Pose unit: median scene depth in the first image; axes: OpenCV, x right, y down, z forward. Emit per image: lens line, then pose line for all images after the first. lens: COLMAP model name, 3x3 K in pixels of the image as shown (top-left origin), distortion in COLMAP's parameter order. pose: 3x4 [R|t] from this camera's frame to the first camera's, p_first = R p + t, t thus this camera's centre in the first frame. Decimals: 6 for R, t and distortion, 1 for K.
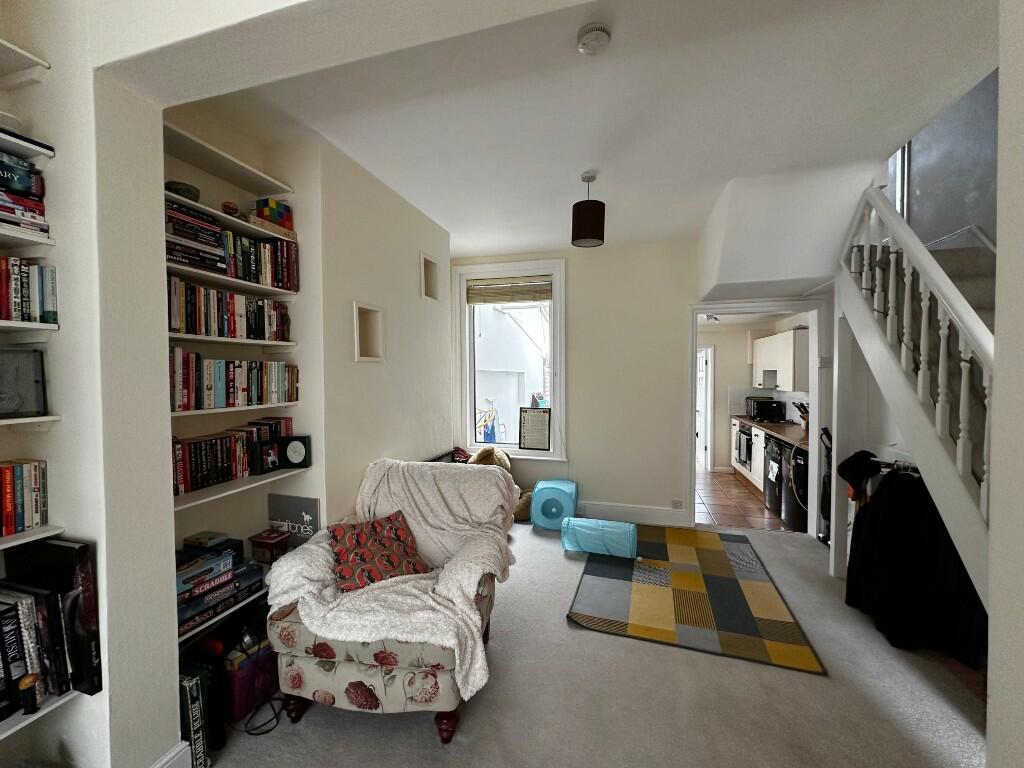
lens RADIAL K [[407.3, 0, 510.9], [0, 407.3, 384.1], [0, 0, 1]] dist [-0.001044, 0.000231]
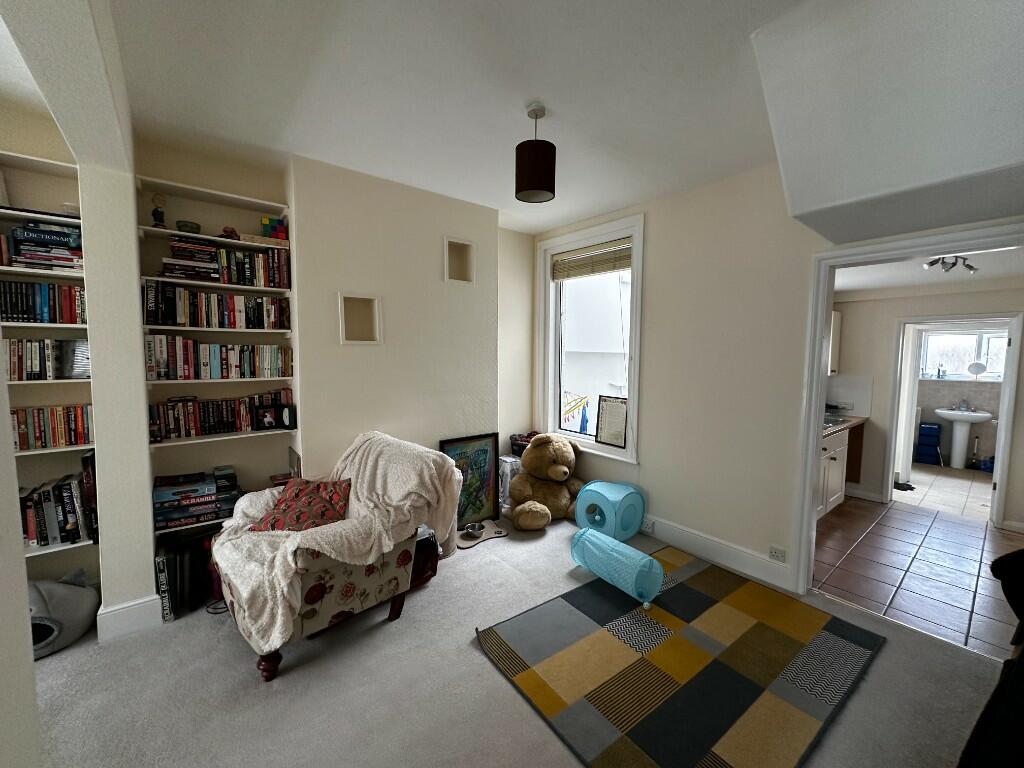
lens RADIAL K [[407.3, 0, 510.9], [0, 407.3, 384.1], [0, 0, 1]] dist [-0.001044, 0.000231]
pose [[0.818004, 0.055689, -0.572511, 0.805377], [-0.026607, 0.997900, 0.059051, -0.029662], [0.574597, -0.033071, 0.817768, 0.385823]]
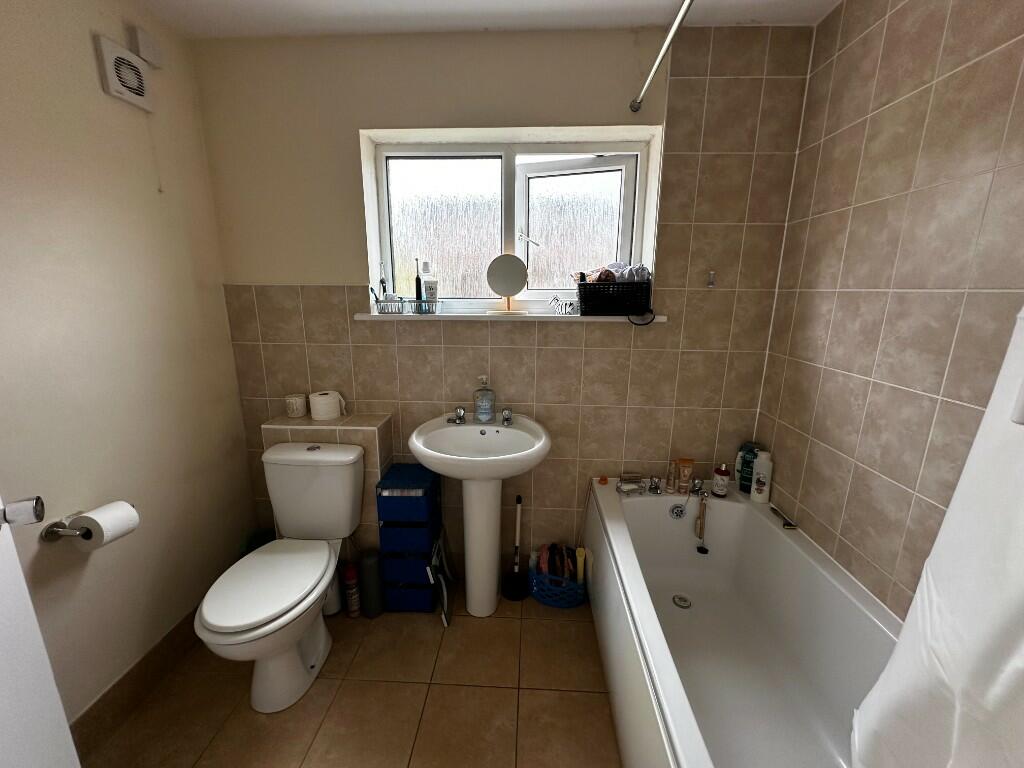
lens RADIAL K [[407.3, 0, 510.9], [0, 407.3, 384.1], [0, 0, 1]] dist [-0.001044, 0.000231]
pose [[0.973988, -0.035635, 0.223778, 1.349278], [-0.010077, 0.979768, 0.199884, -0.013065], [-0.226373, -0.196940, 0.953923, 2.554283]]
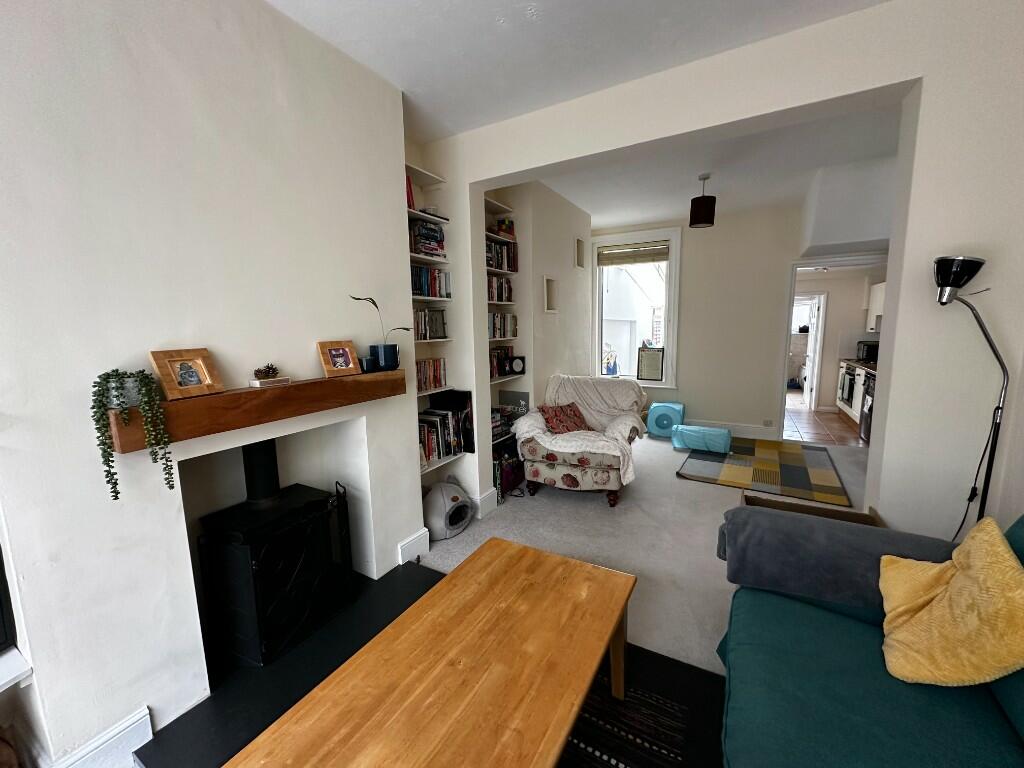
lens RADIAL K [[407.3, 0, 510.9], [0, 407.3, 384.1], [0, 0, 1]] dist [-0.001044, 0.000231]
pose [[0.972831, 0.019907, -0.230658, -0.154585], [0.007171, 0.993227, 0.115965, 0.044414], [0.231405, -0.114468, 0.966100, -0.762091]]
